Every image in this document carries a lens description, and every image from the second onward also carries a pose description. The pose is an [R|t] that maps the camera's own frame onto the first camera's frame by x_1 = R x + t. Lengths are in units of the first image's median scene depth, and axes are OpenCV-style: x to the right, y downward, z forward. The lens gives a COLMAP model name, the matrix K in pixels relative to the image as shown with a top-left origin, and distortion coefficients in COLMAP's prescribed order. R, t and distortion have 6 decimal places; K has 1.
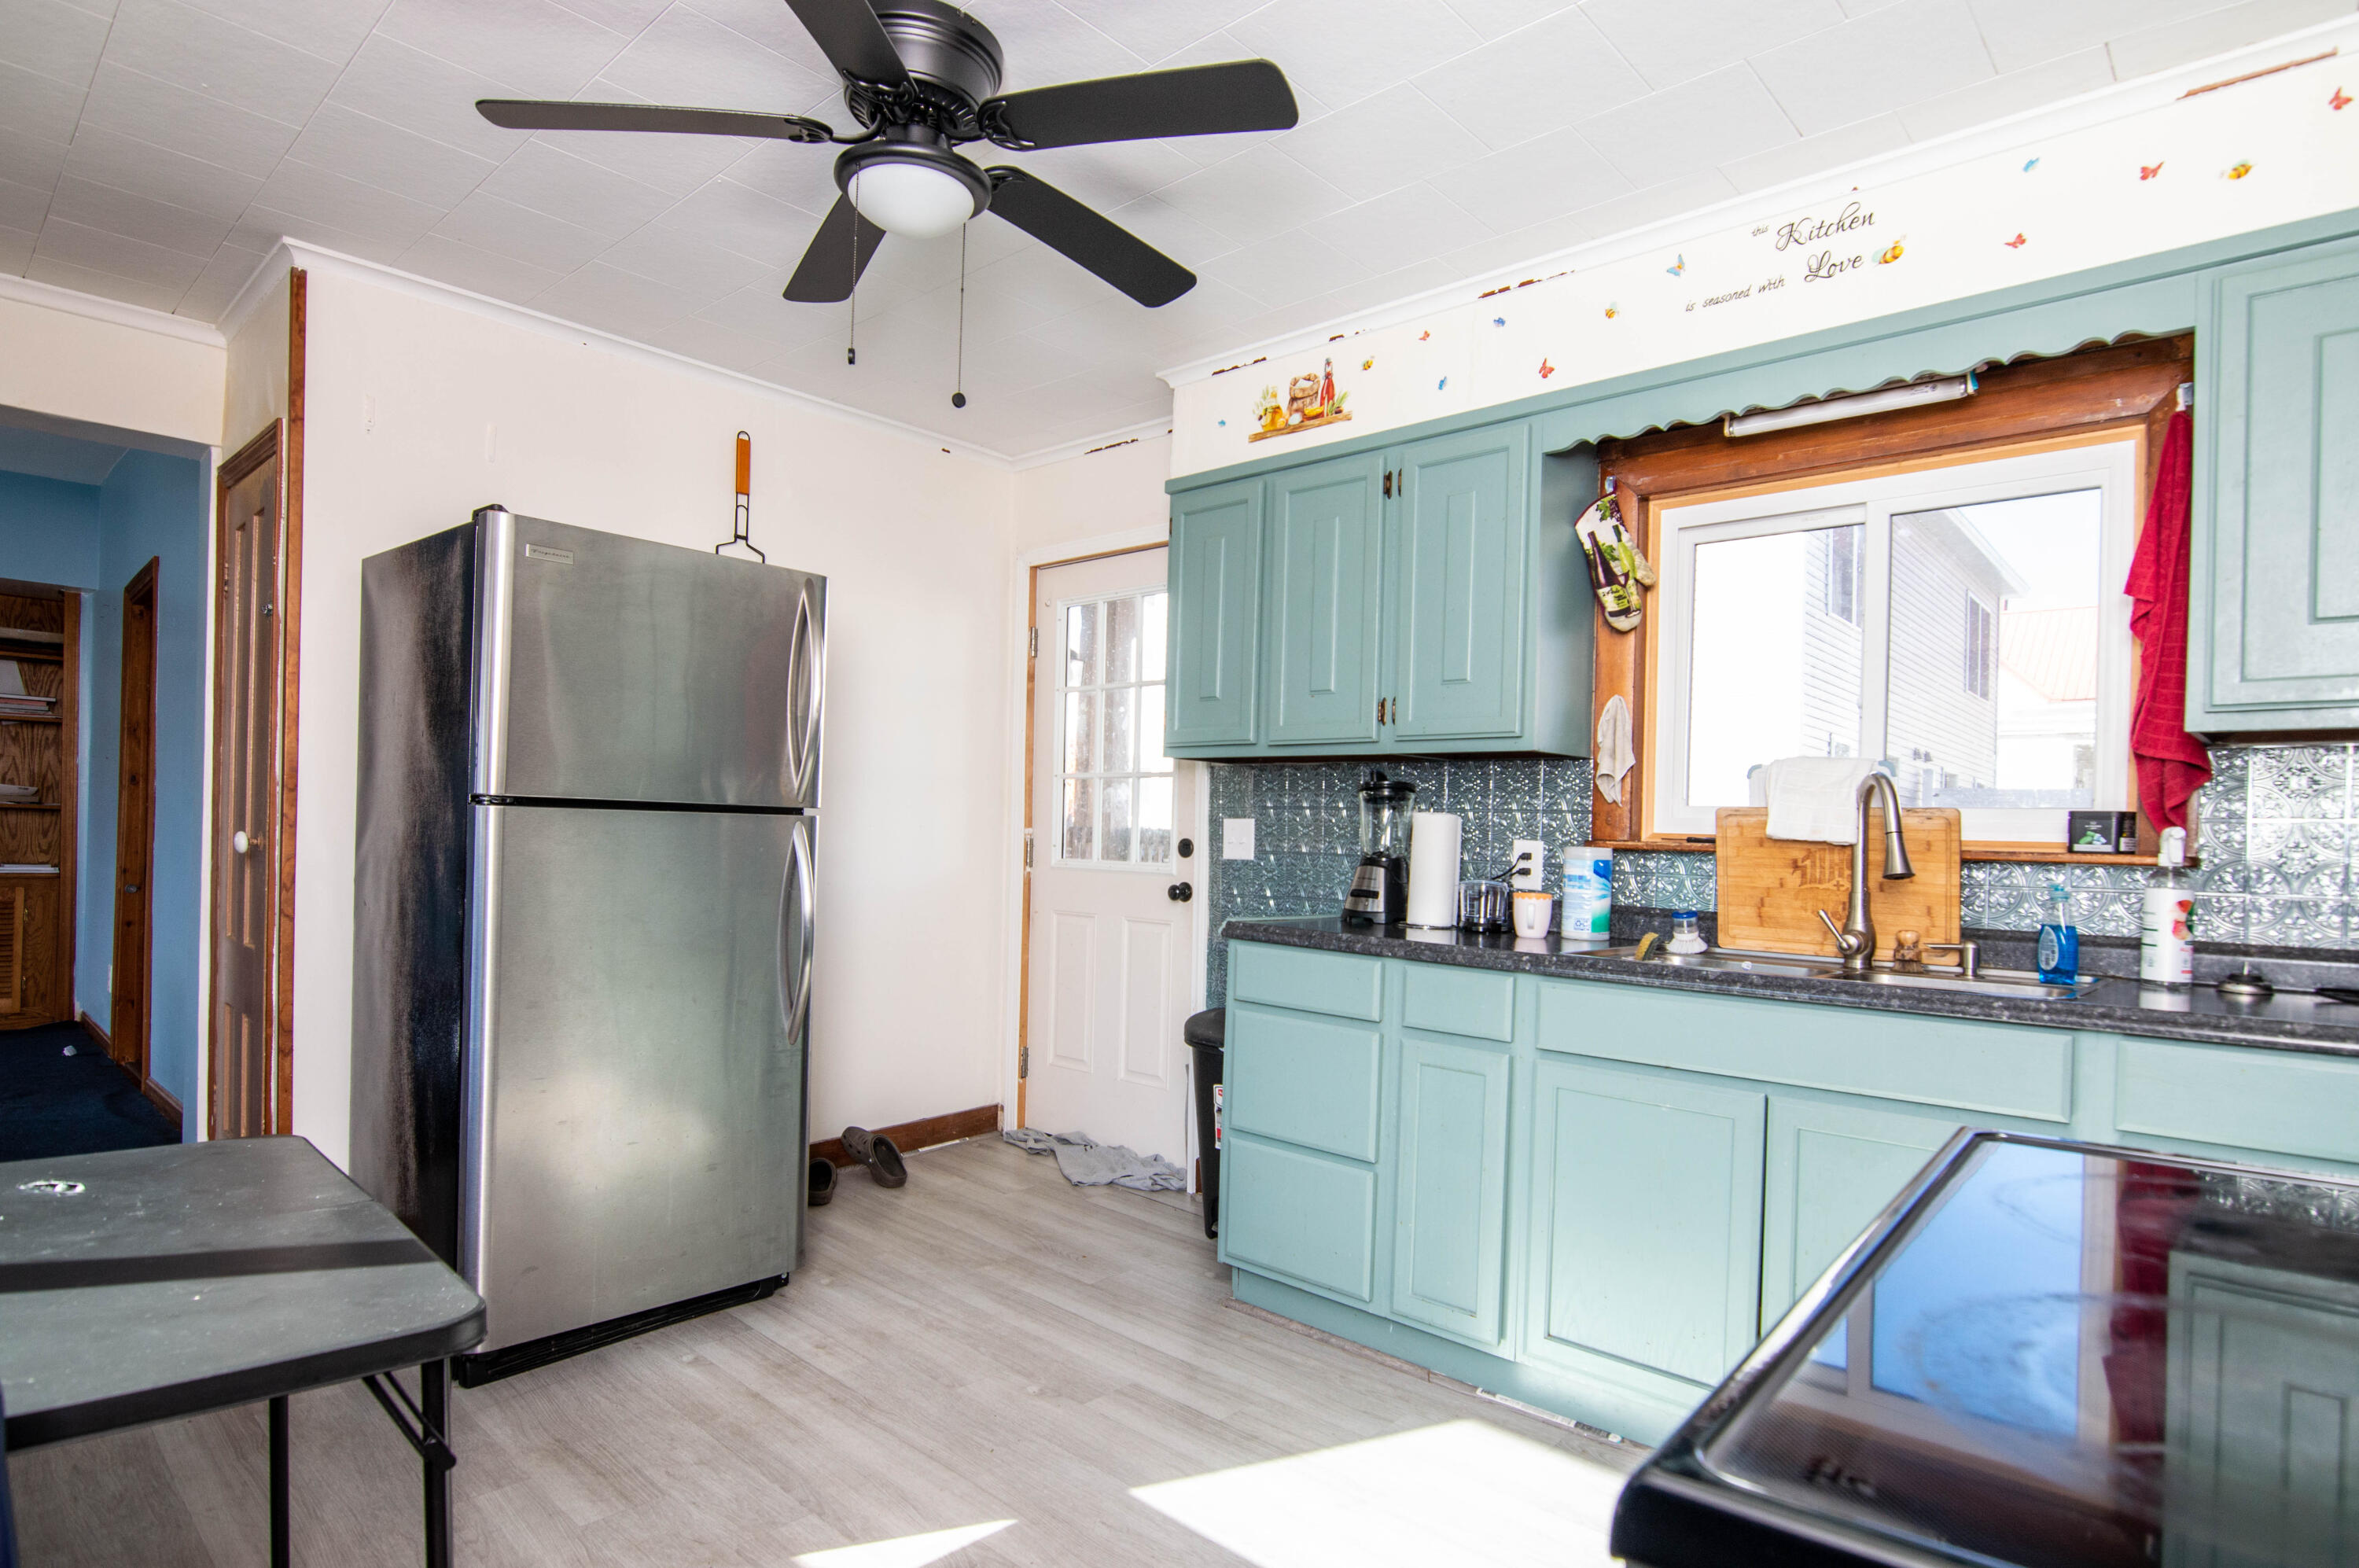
lens RADIAL K [[1308.9, 0, 1189.0], [0, 1308.9, 793.9], [0, 0, 1]] dist [-0.001544, 0.000287]
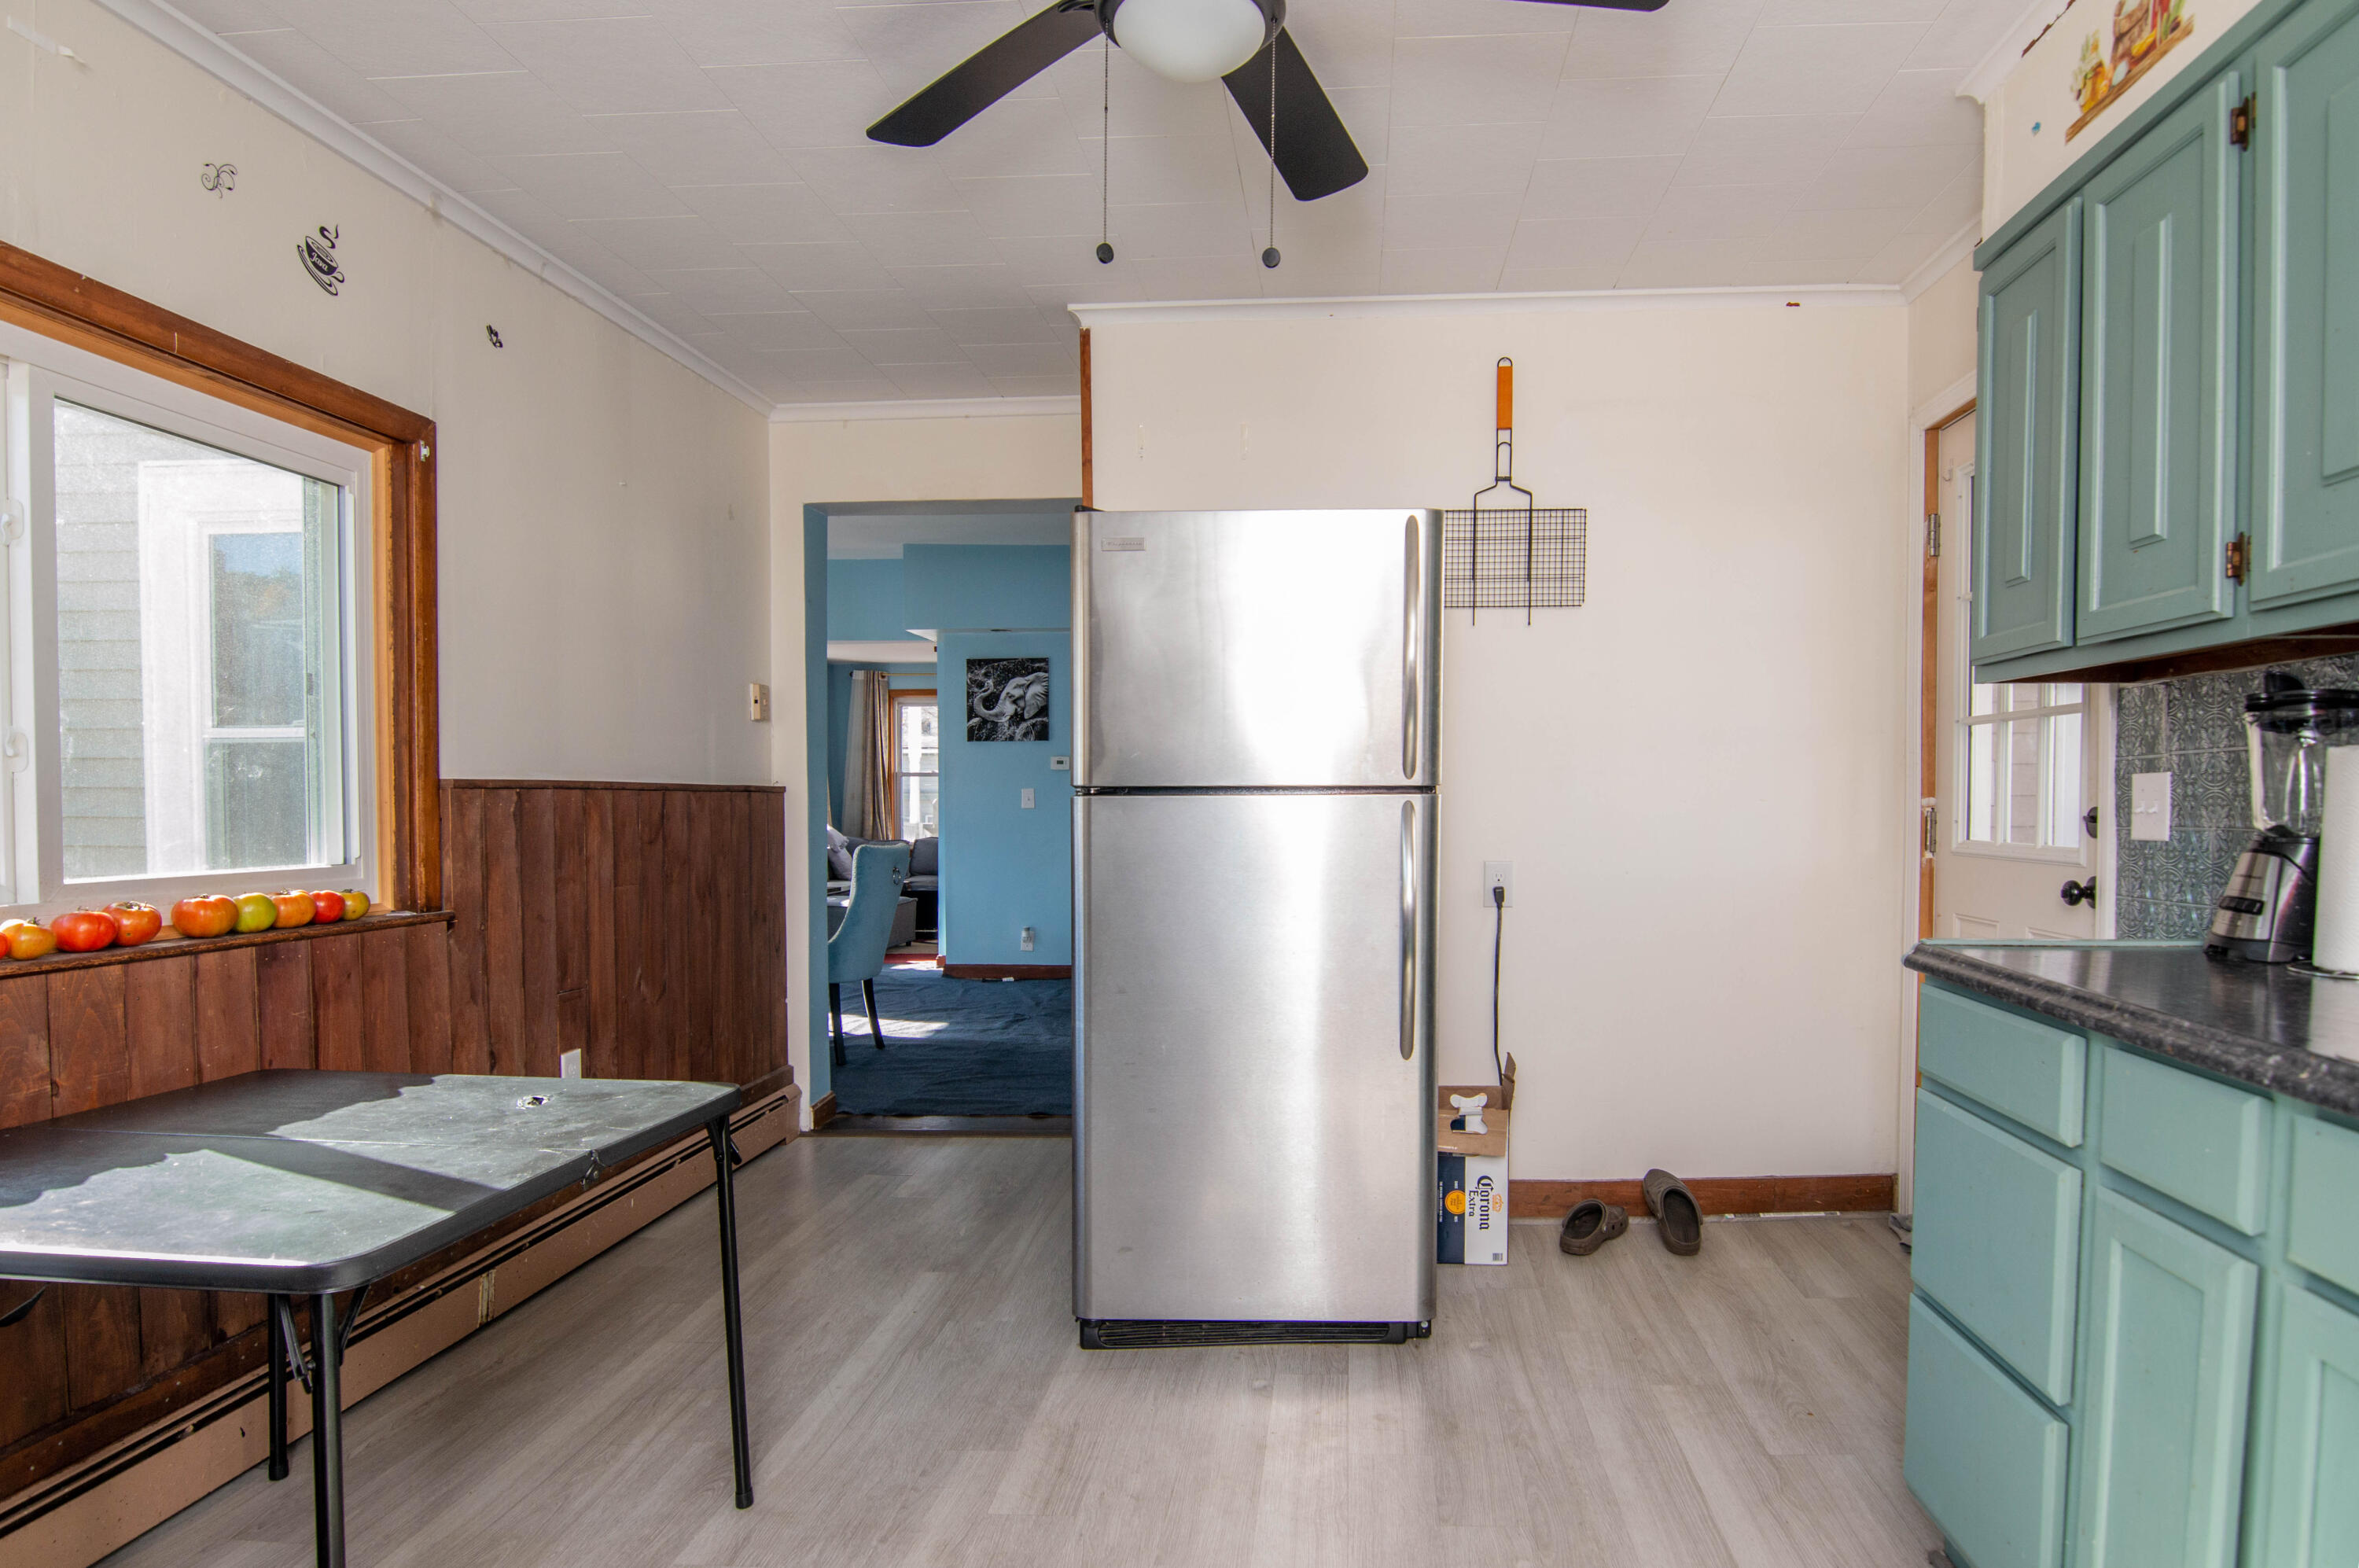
lens RADIAL K [[1367.6, 0, 1184.0], [0, 1367.6, 814.0], [0, 0, 1]] dist [0.000937, -0.013786]
pose [[0.623599, -0.022993, -0.781407, 0.278896], [0.045929, 0.998918, 0.007260, 0.014493], [0.780394, -0.040417, 0.623980, 0.293549]]
